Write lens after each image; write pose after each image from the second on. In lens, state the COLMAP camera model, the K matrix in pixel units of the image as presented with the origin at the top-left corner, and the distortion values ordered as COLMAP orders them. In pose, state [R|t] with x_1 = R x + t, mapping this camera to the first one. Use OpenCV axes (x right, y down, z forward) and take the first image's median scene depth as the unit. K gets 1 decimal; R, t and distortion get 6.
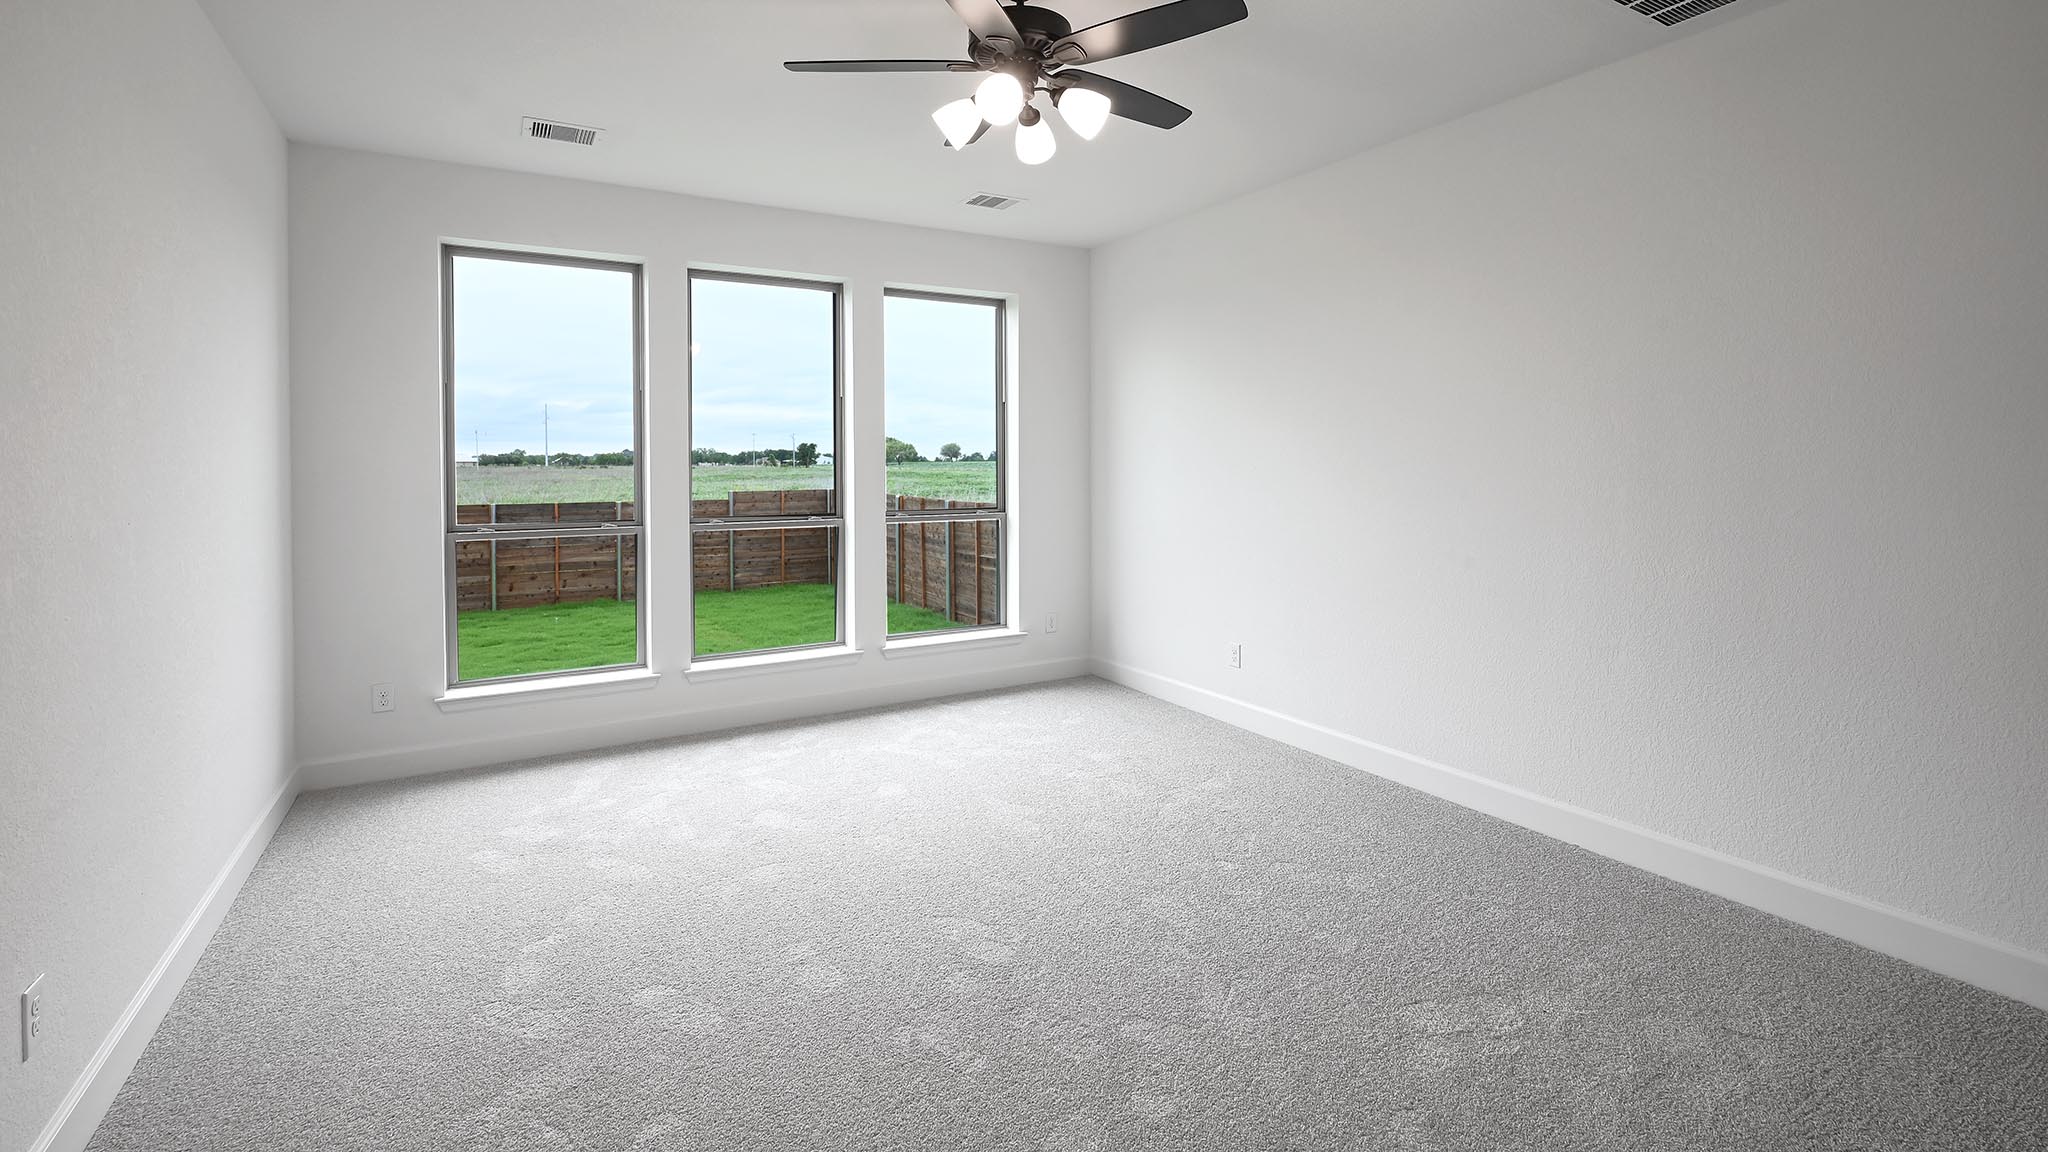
lens RADIAL K [[940.0, 0, 1024.0], [0, 940.0, 576.0], [0, 0, 1]] dist [-0.000486, -0.000081]
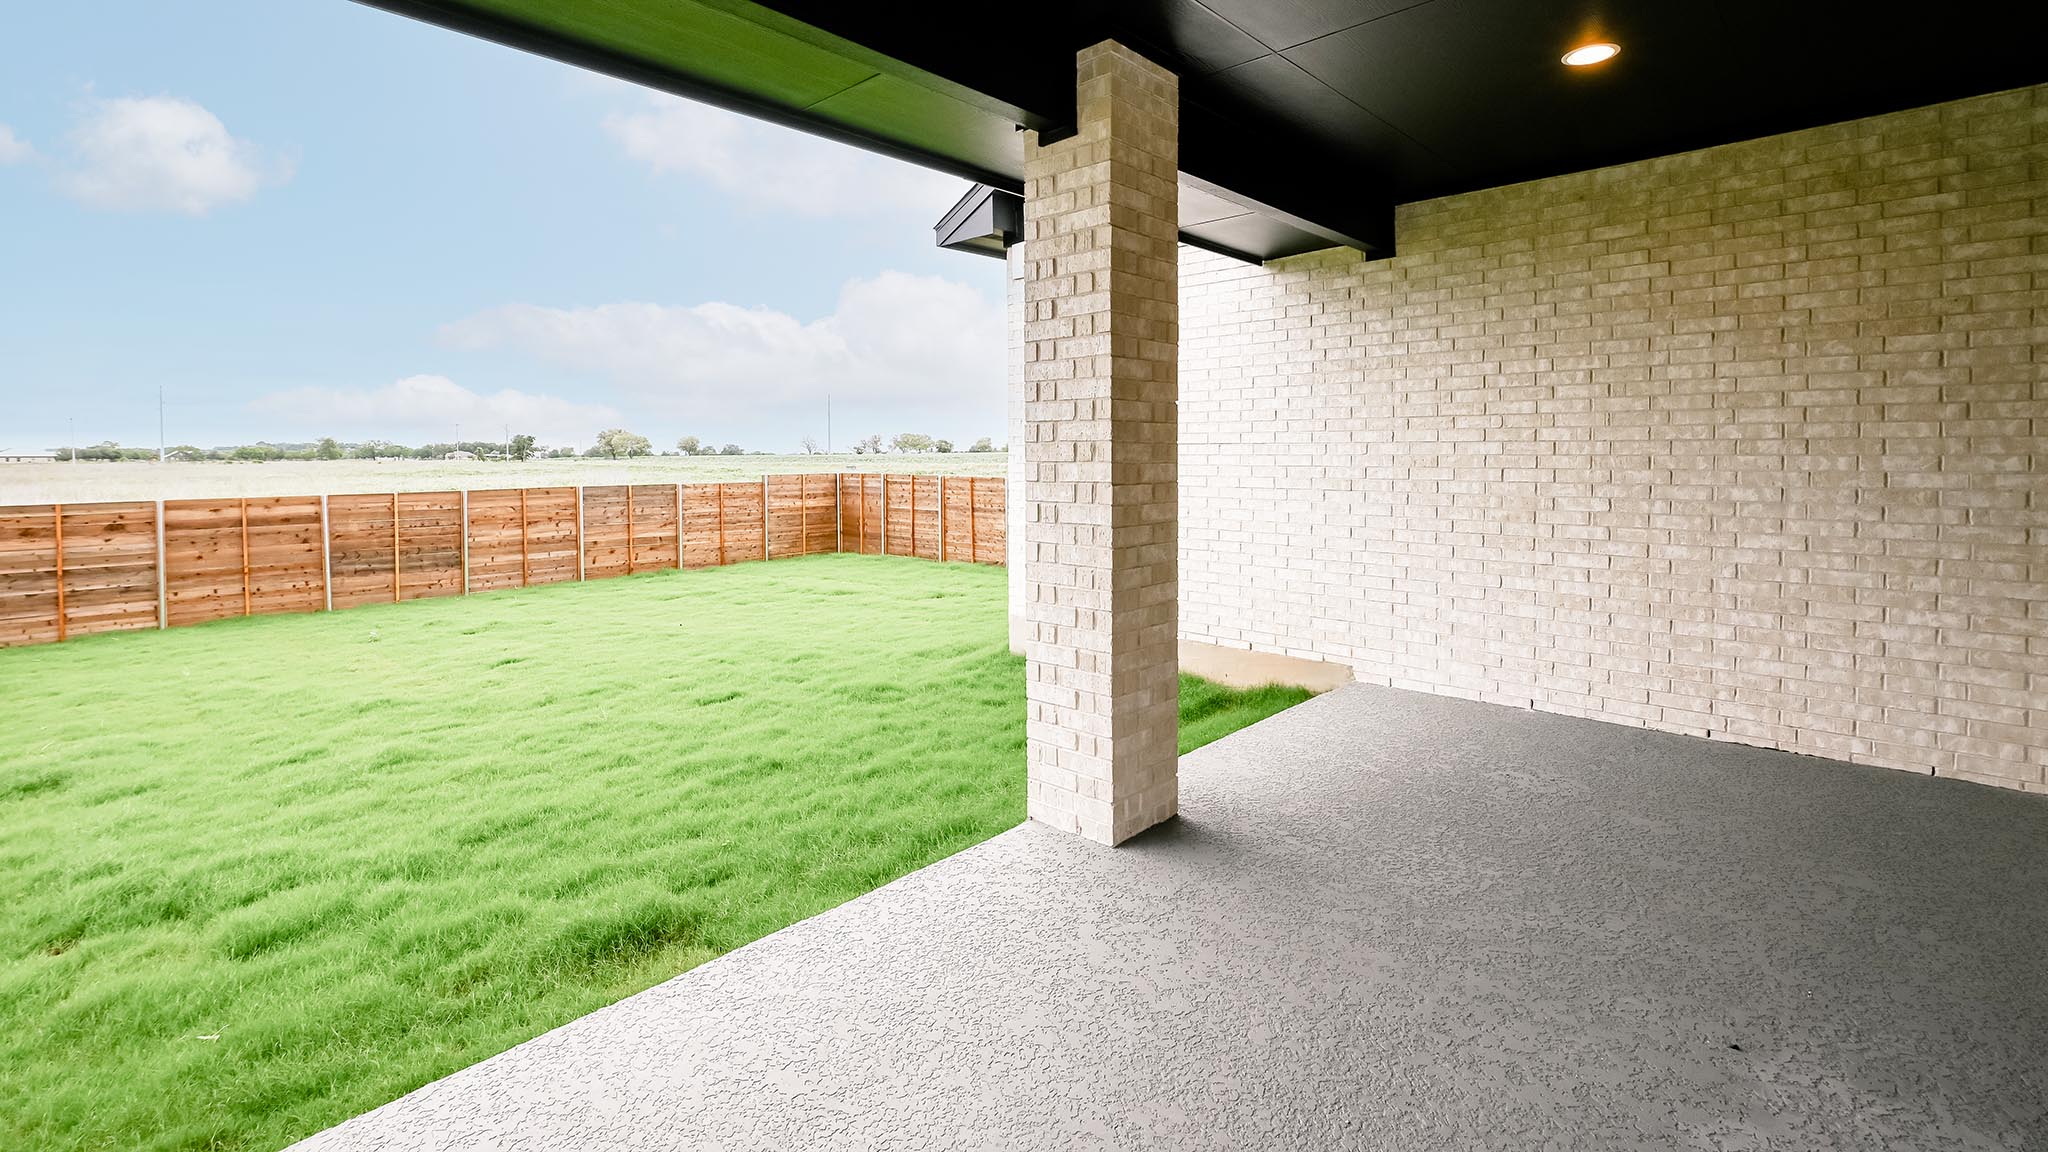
lens RADIAL K [[940.0, 0, 1024.0], [0, 940.0, 576.0], [0, 0, 1]] dist [-0.000486, -0.000081]
pose [[0.947697, -0.039644, 0.316699, -0.389483], [0.038402, 0.999211, 0.010164, 0.035923], [-0.316852, 0.002529, 0.948472, -0.205574]]
